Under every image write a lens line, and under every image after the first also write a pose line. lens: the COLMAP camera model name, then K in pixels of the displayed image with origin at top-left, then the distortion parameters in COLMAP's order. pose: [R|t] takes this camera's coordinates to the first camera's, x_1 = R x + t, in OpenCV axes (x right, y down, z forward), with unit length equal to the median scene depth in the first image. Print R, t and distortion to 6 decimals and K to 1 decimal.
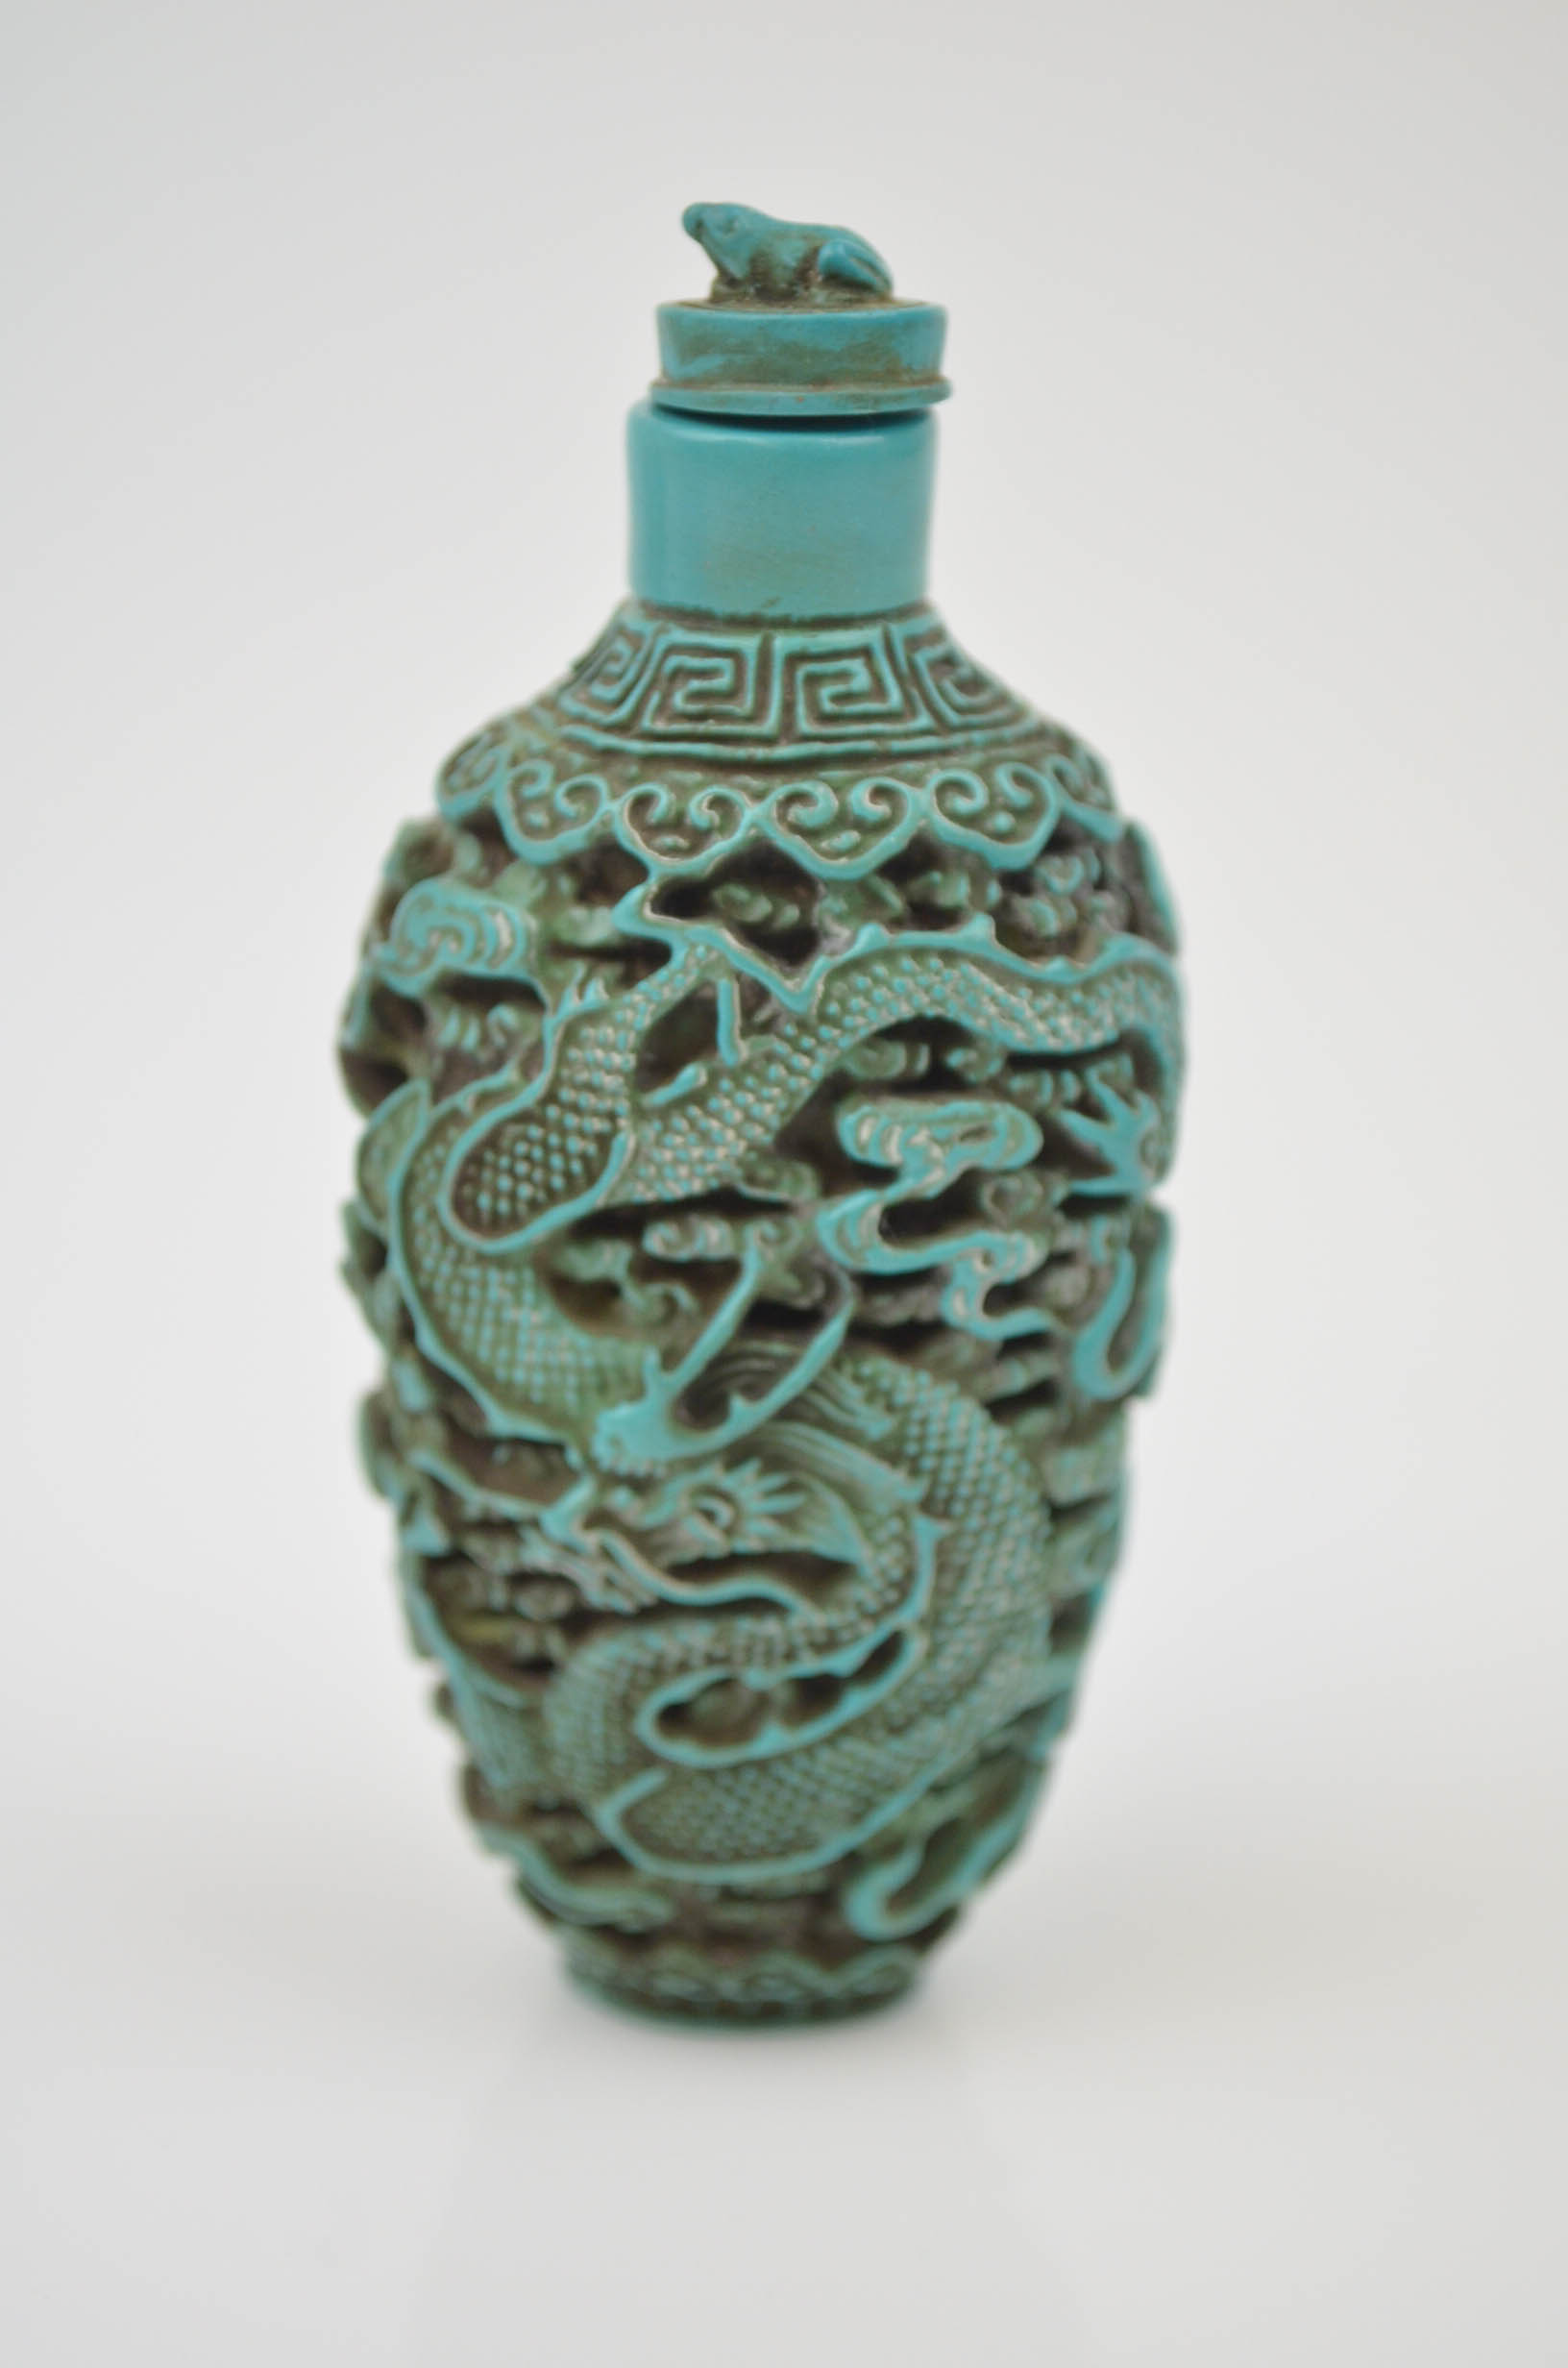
lens RADIAL K [[4411.0, 0, 790.1], [0, 4411.0, 1179.1], [0, 0, 1]] dist [0.098315, 0.000000]
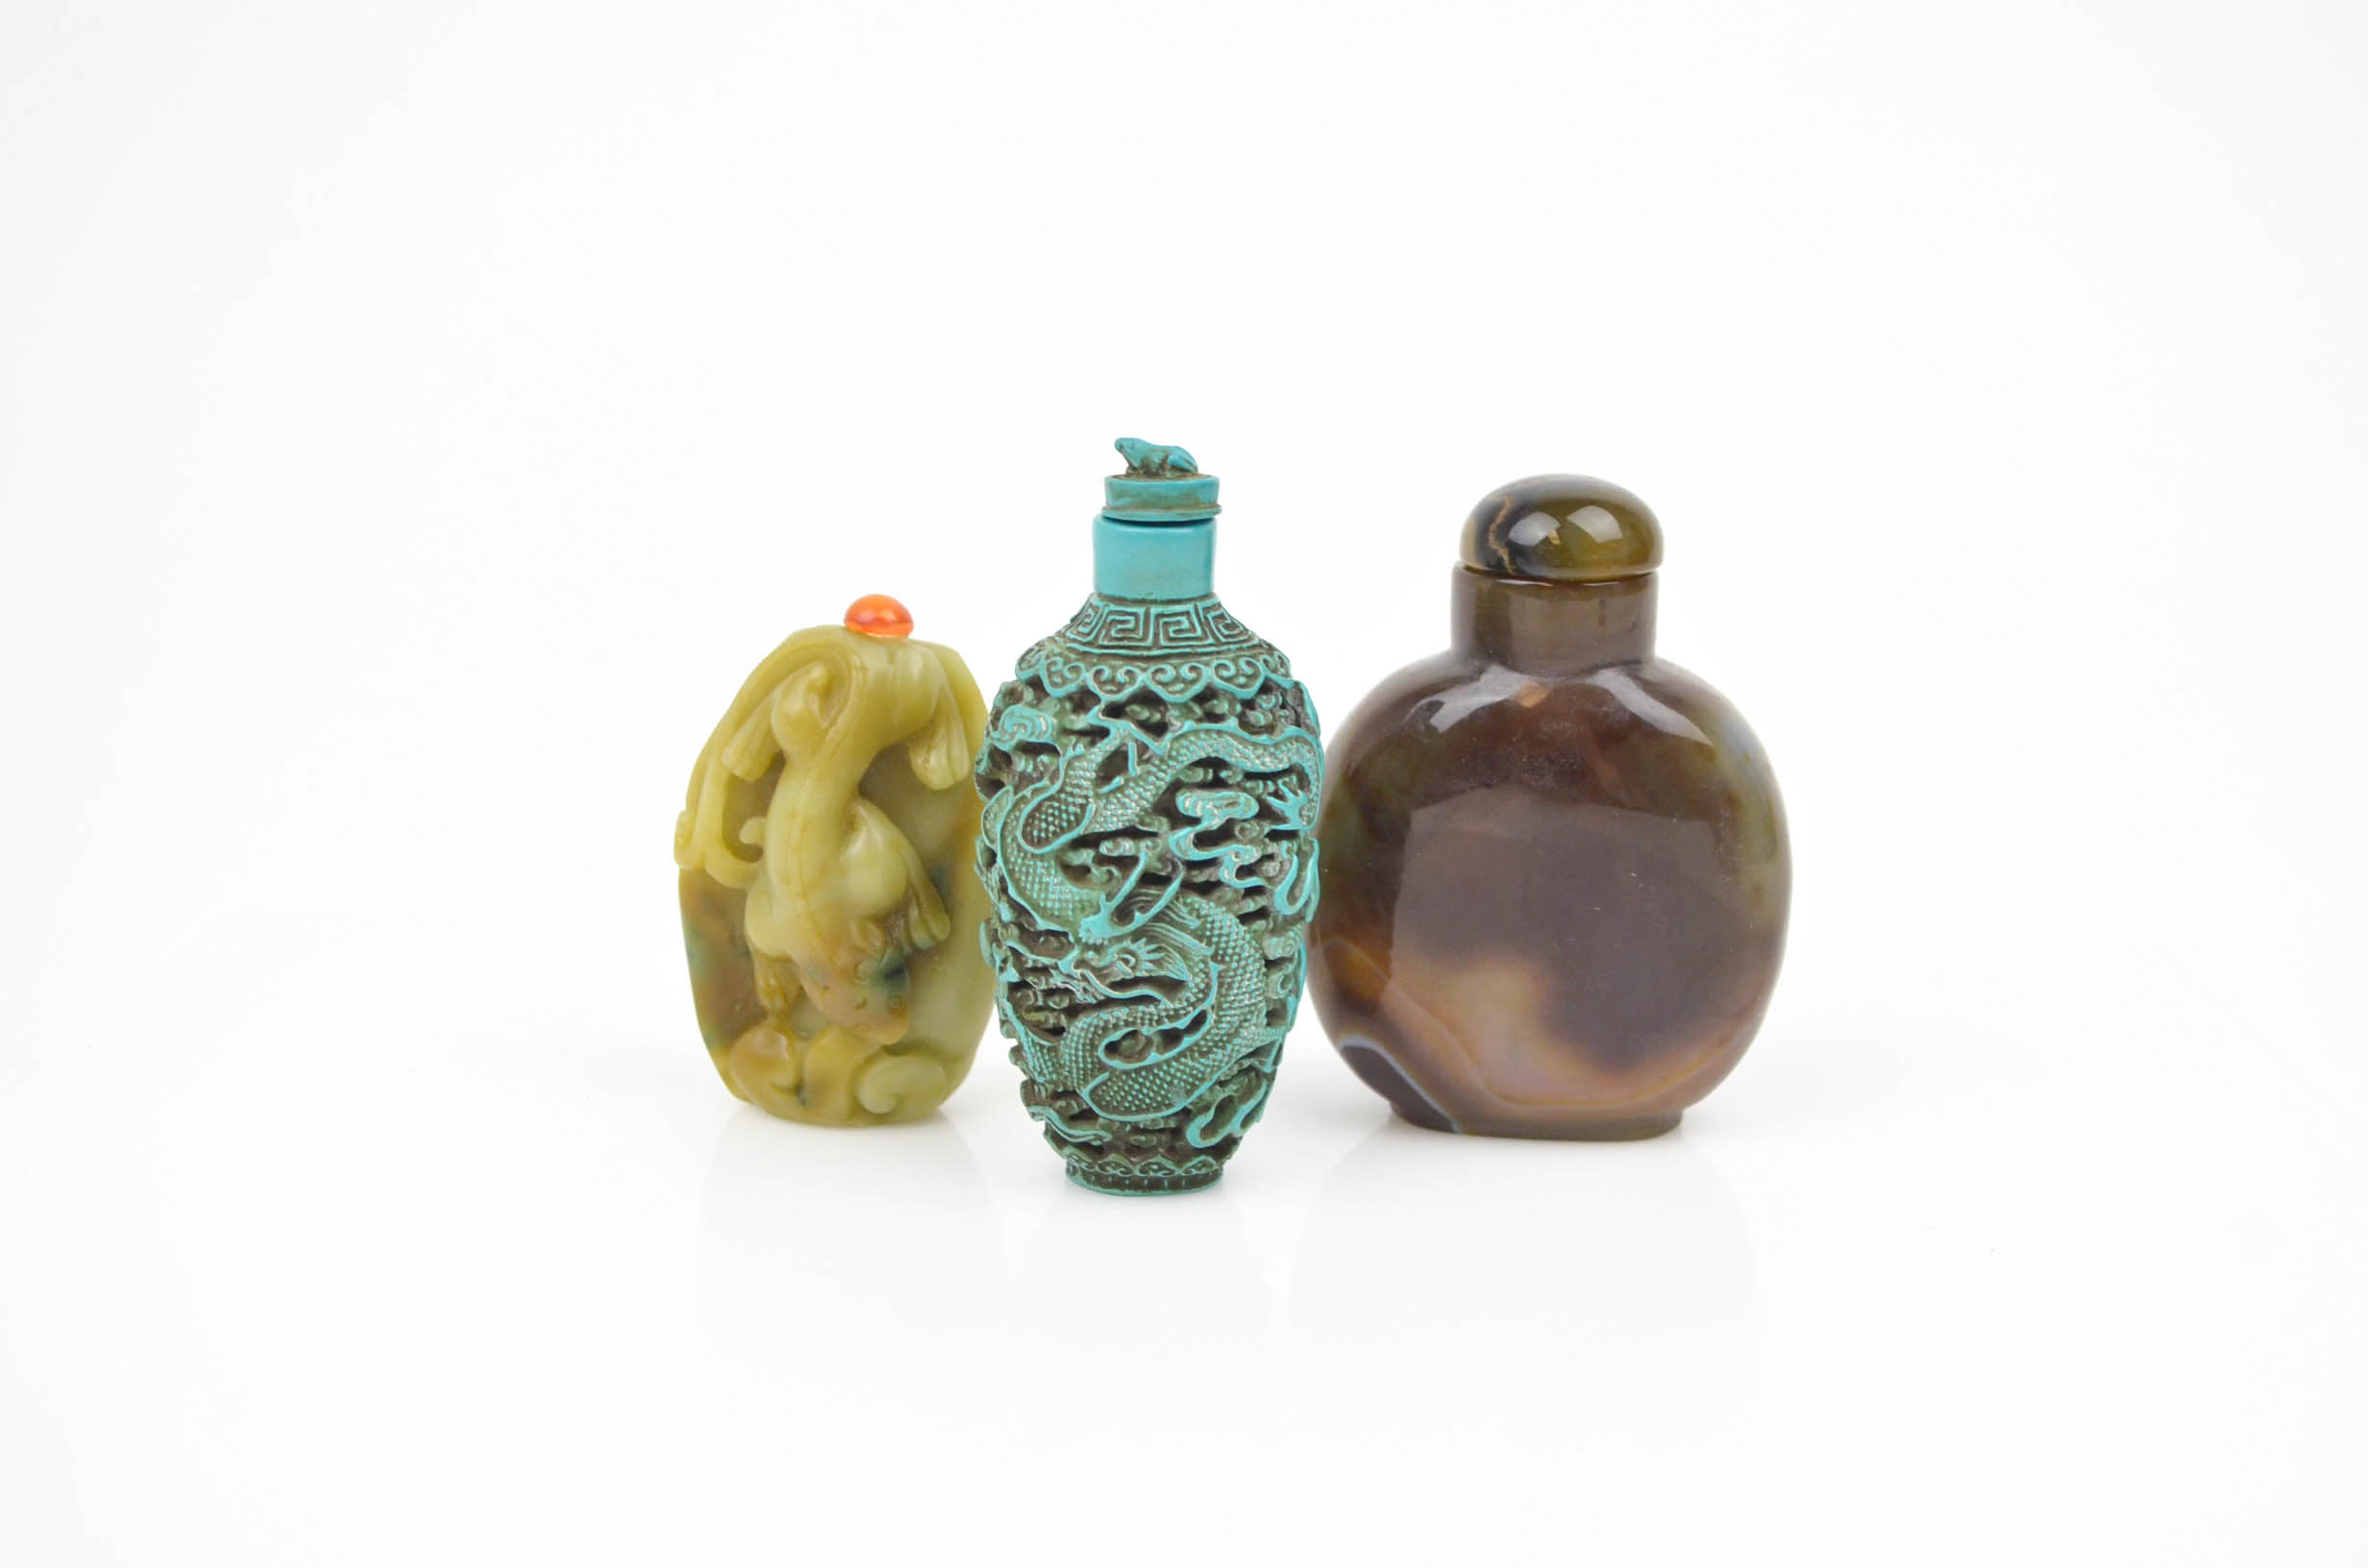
lens RADIAL K [[2839.0, 0, 1177.4], [0, 2839.0, 792.2], [0, 0, 1]] dist [-0.017759, 0.000000]
pose [[0.999947, -0.002839, -0.009865, 0.026563], [0.002303, 0.998544, -0.053891, 0.068058], [0.010004, 0.053865, 0.998498, -0.595851]]
